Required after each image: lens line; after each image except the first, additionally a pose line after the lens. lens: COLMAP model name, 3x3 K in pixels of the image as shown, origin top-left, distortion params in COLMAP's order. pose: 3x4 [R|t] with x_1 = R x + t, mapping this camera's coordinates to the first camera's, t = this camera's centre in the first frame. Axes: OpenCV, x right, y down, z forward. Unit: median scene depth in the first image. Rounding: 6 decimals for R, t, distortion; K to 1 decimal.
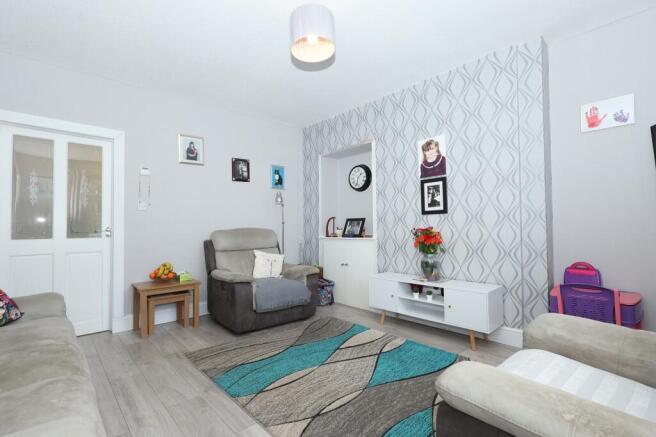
lens RADIAL K [[303.1, 0, 323.9], [0, 303.1, 218.3], [0, 0, 1]] dist [-0.013716, -0.000052]
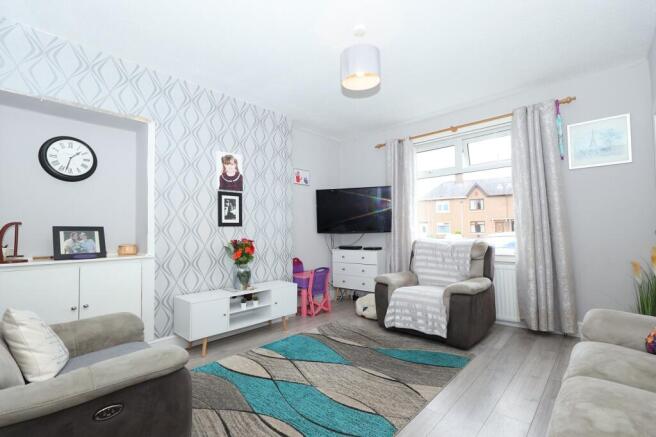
lens RADIAL K [[303.1, 0, 324.1], [0, 303.1, 221.0], [0, 0, 1]] dist [-0.013716, -0.000052]
pose [[-0.085755, 0.057933, 0.994630, -0.698834], [-0.008463, 0.998230, -0.058872, 0.026020], [-0.996280, -0.013466, -0.085113, 0.763178]]
